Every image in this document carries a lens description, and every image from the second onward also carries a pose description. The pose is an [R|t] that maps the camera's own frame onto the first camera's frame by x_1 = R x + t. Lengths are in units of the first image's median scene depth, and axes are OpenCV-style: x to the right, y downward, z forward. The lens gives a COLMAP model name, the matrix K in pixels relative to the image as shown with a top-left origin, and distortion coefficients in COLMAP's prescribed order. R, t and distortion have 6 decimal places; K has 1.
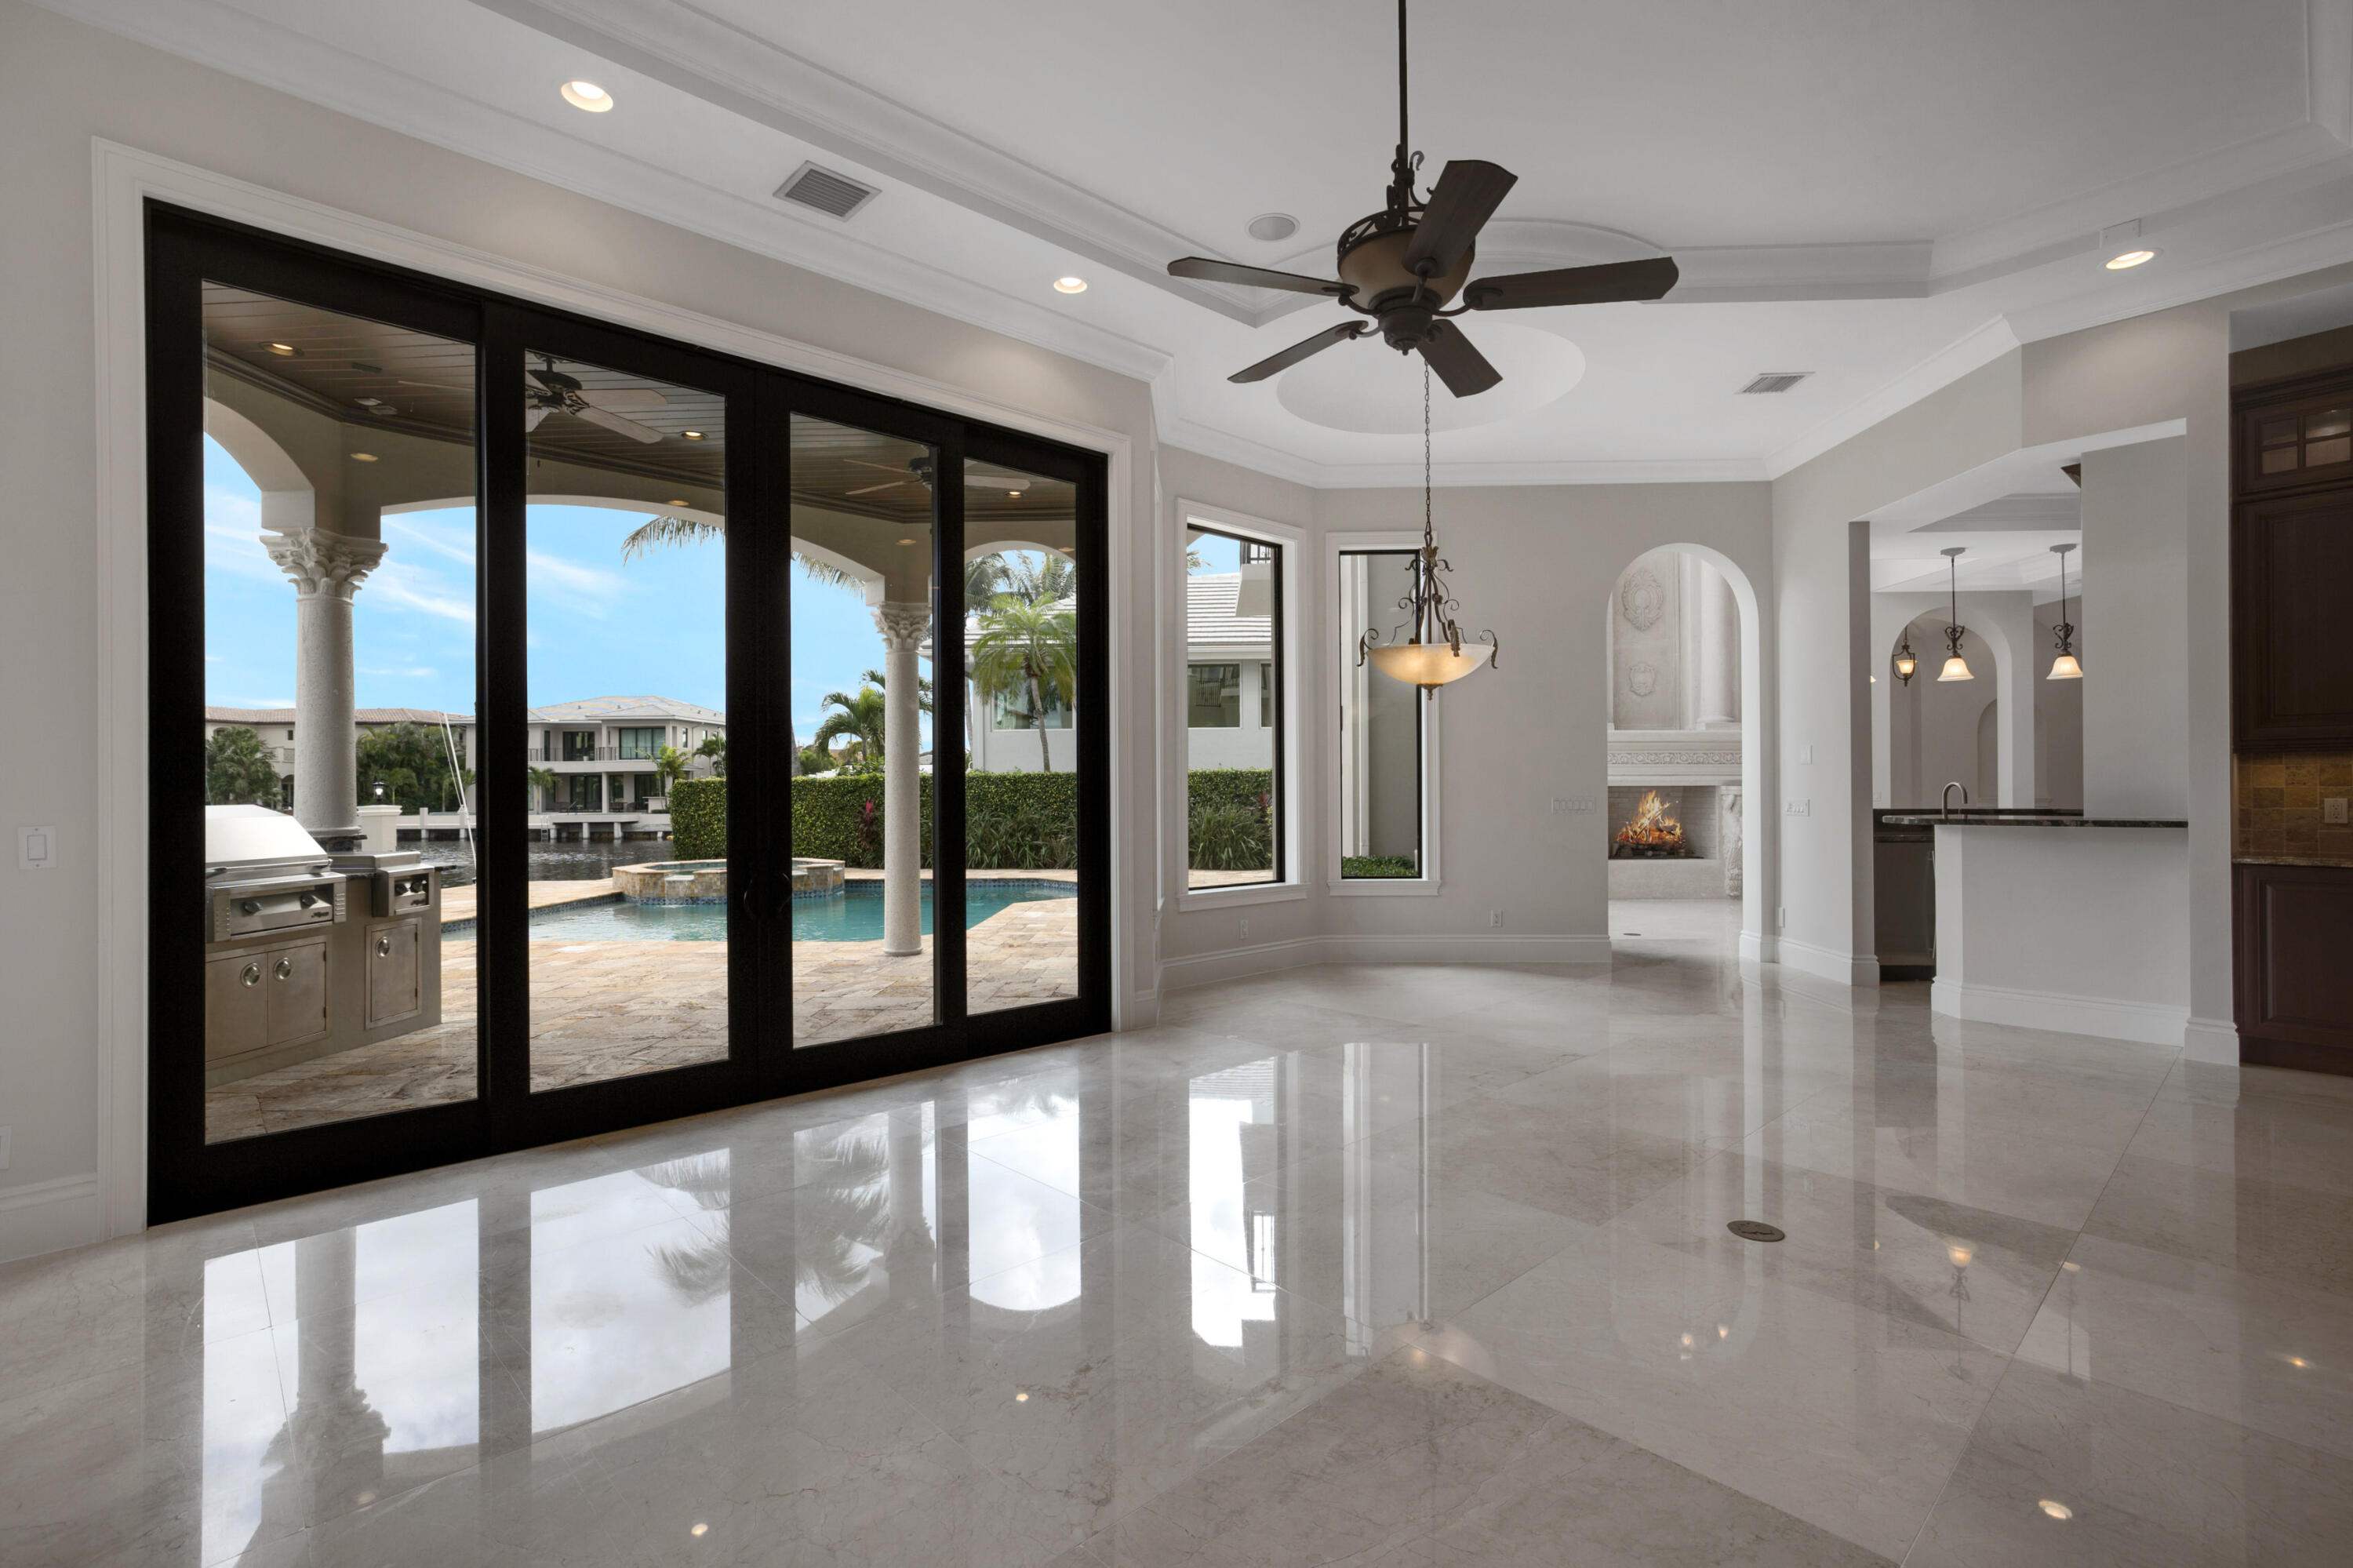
lens RADIAL K [[1059.6, 0, 1153.8], [0, 1059.6, 786.0], [0, 0, 1]] dist [0.000694, 0.001686]
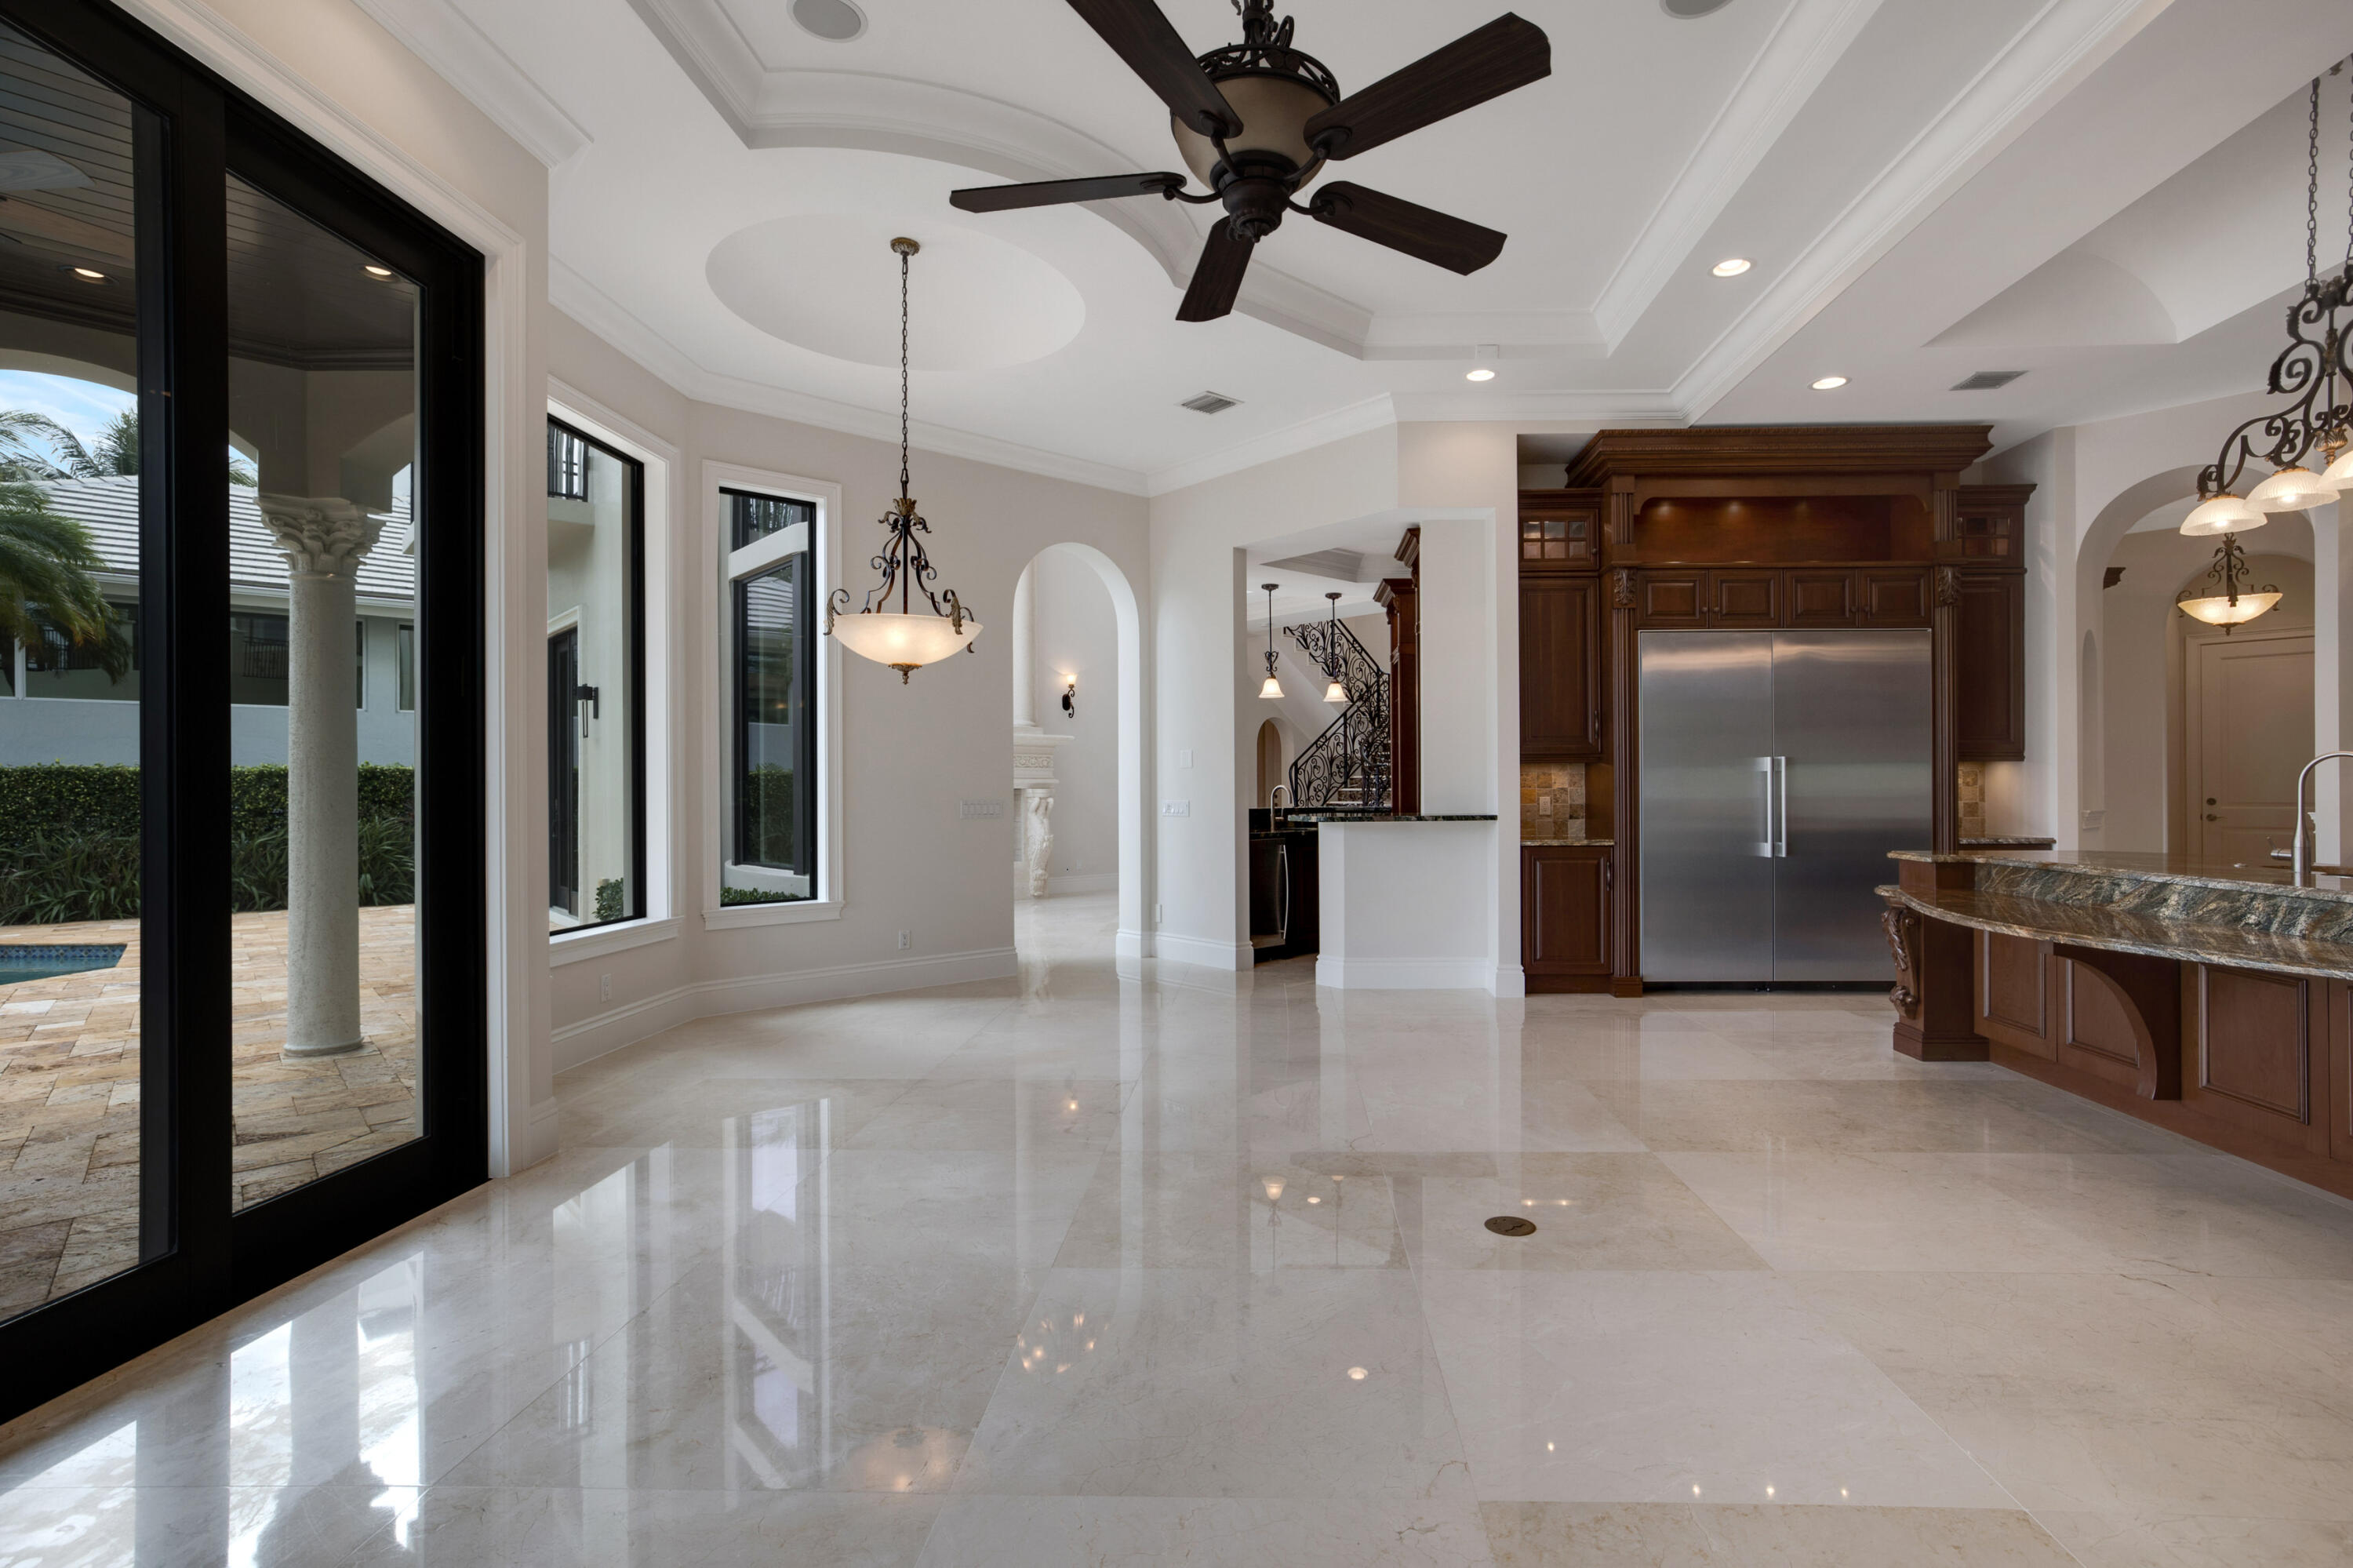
lens RADIAL K [[1115.4, 0, 1184.4], [0, 1115.4, 791.3], [0, 0, 1]] dist [-0.002491, -0.000012]
pose [[0.710241, -0.000975, 0.703958, -0.209420], [0.000790, 1.000000, 0.000588, 0.002333], [-0.703958, 0.000138, 0.710242, 0.240102]]
